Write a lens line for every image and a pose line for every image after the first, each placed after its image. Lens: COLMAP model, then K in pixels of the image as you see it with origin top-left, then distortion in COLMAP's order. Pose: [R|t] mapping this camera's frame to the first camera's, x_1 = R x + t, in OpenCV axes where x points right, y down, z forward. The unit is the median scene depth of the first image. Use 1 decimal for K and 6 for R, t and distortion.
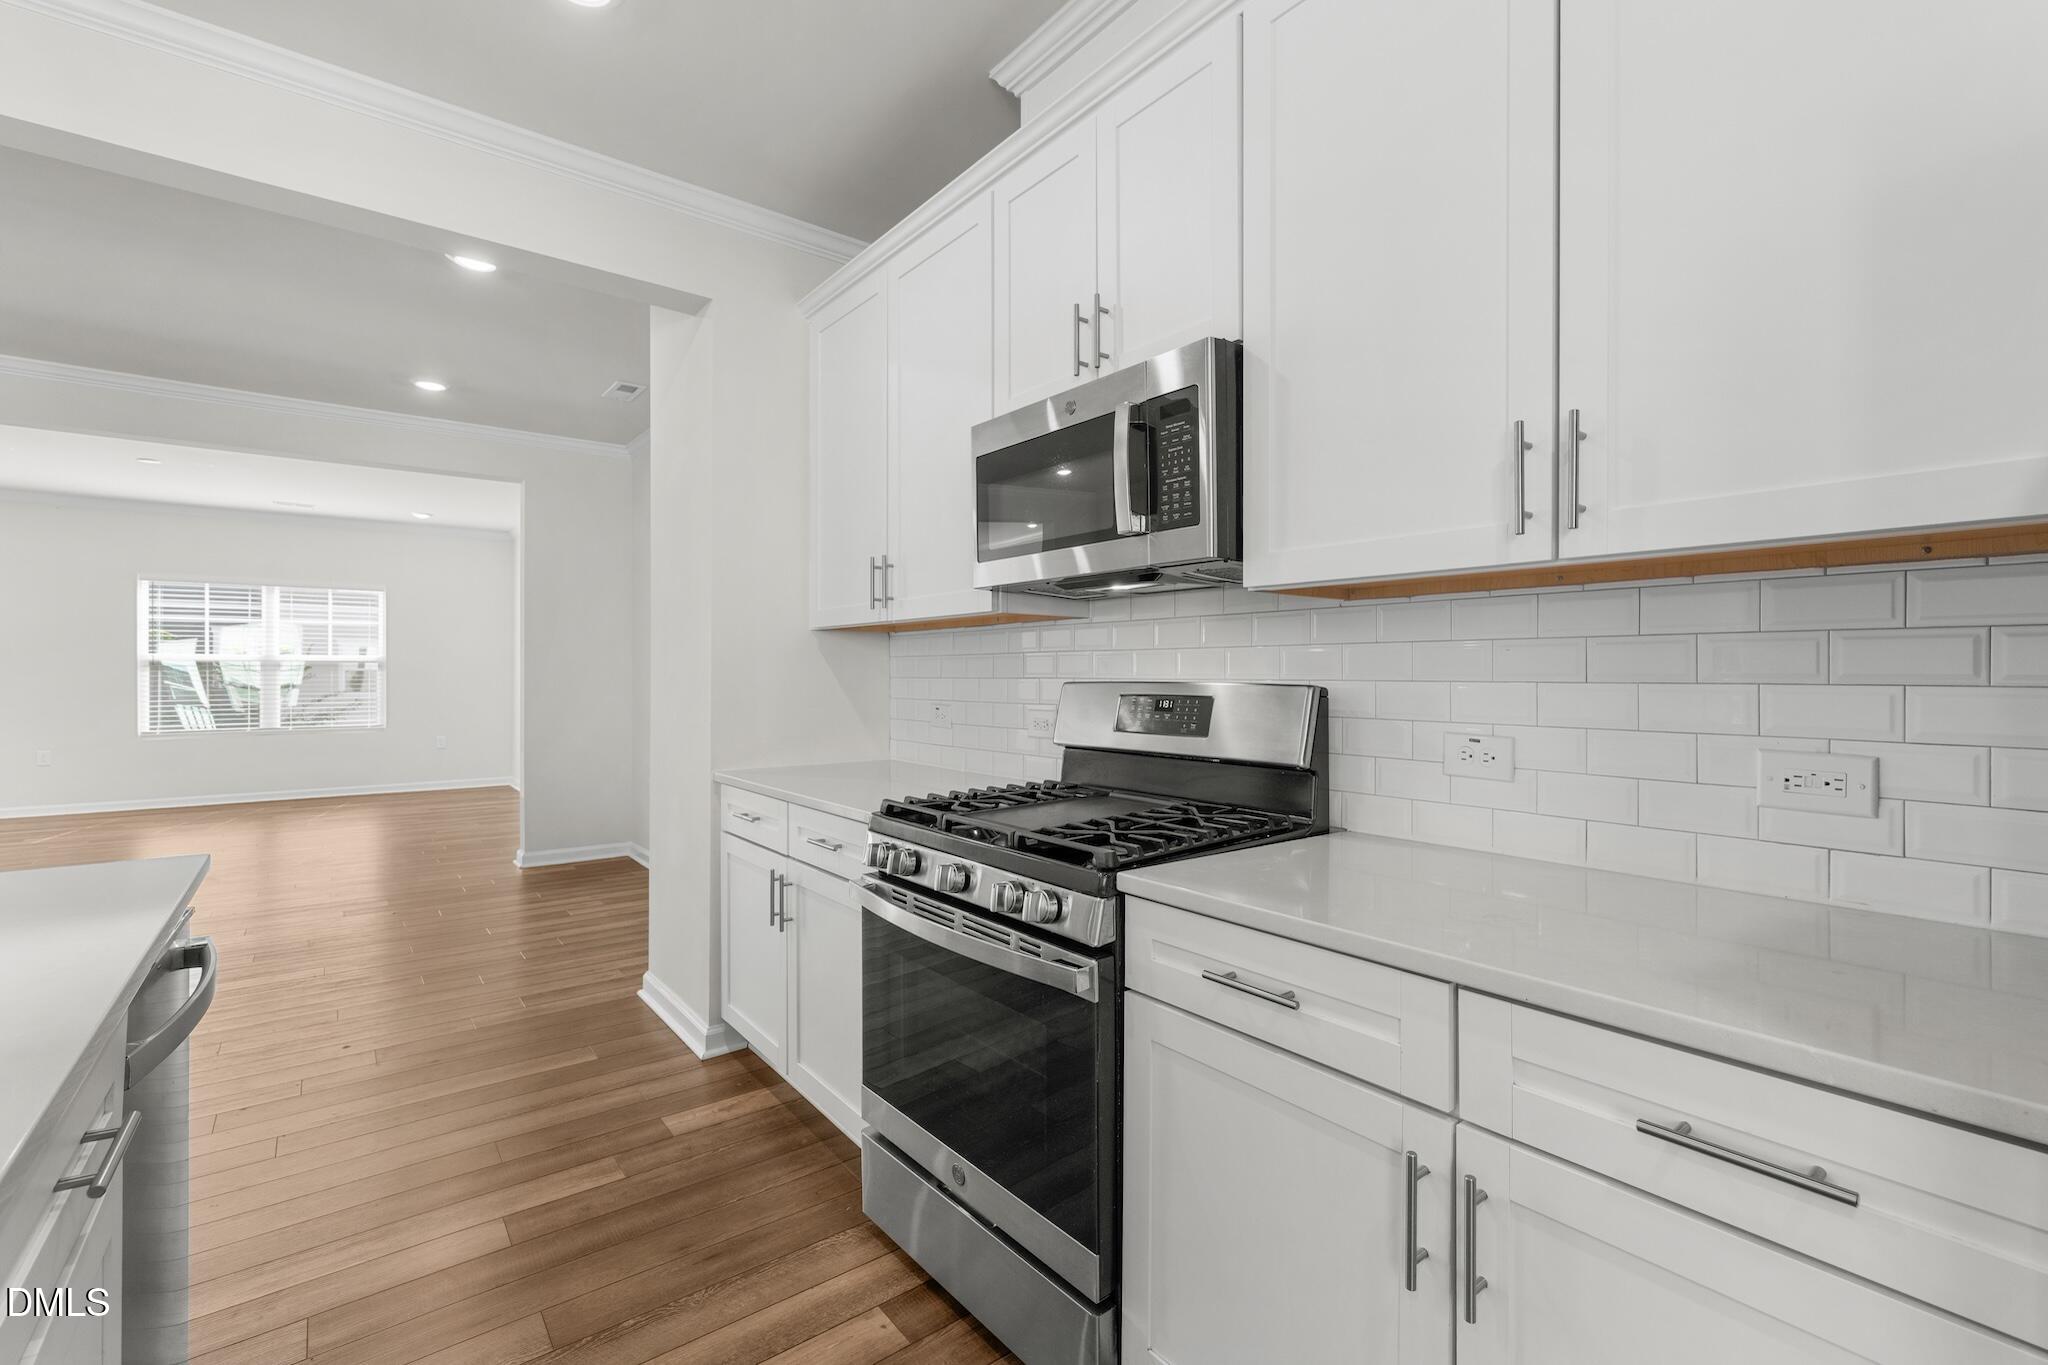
lens RADIAL K [[887.8, 0, 1021.2], [0, 887.8, 676.0], [0, 0, 1]] dist [0.000772, 0.000572]
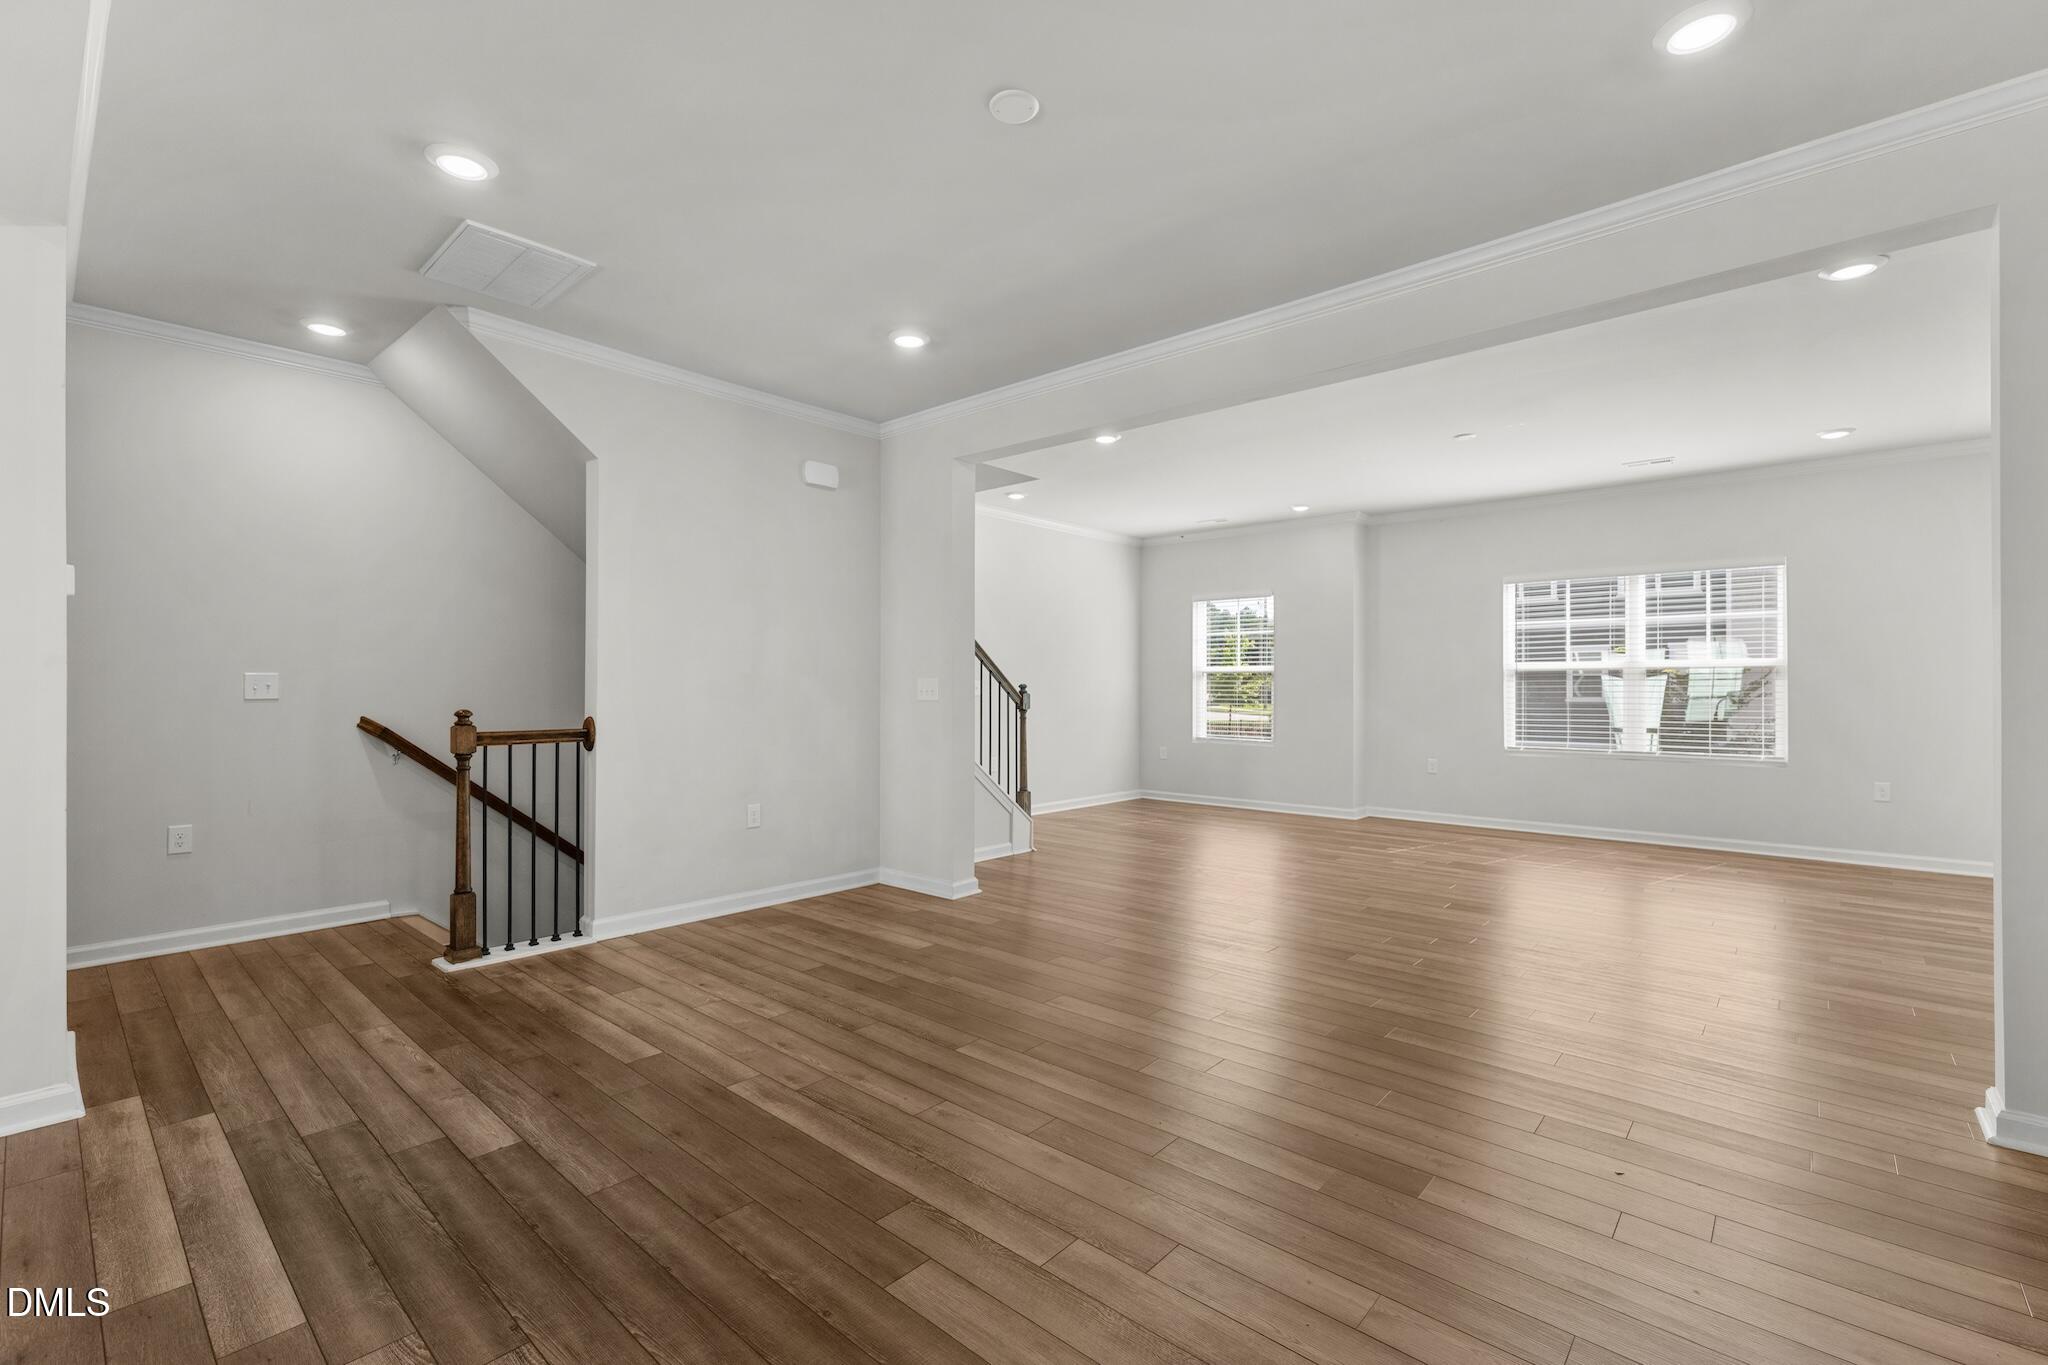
lens RADIAL K [[887.8, 0, 1021.2], [0, 887.8, 676.0], [0, 0, 1]] dist [0.000772, 0.000572]
pose [[0.176096, -0.008748, -0.984334, -0.557936], [-0.007324, 0.999921, -0.010197, 0.008071], [0.984346, 0.009004, 0.176018, 1.153476]]
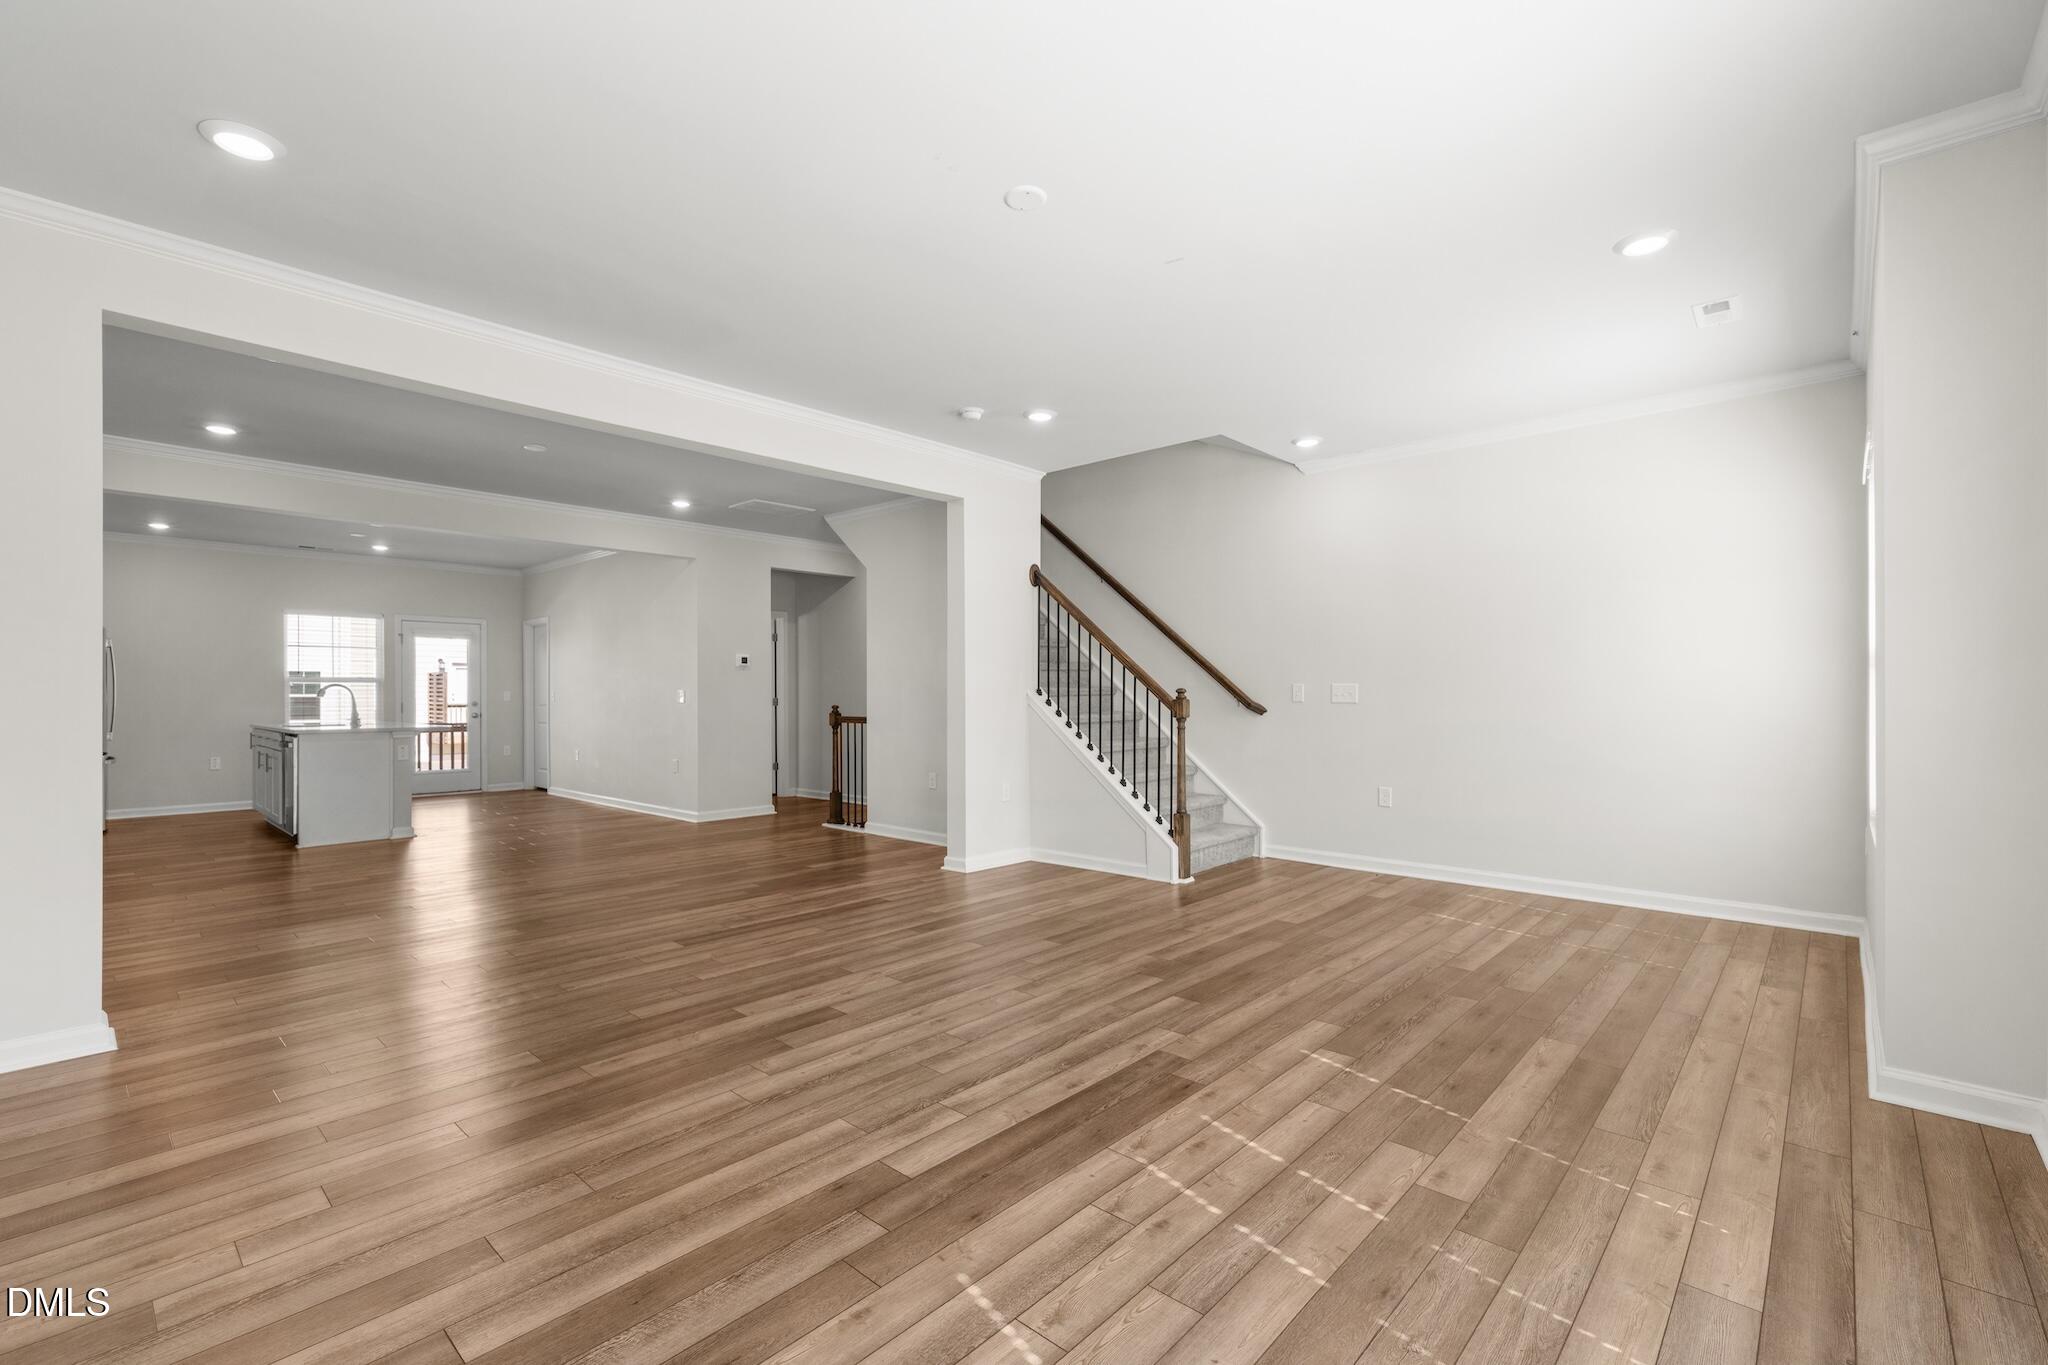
lens RADIAL K [[893.3, 0, 1016.8], [0, 893.3, 684.9], [0, 0, 1]] dist [0.000204, 0.000225]
pose [[-0.987077, 0.000289, -0.160247, -2.492922], [0.001749, 0.999958, -0.008968, 0.015823], [0.160237, -0.009133, -0.987036, 3.962832]]
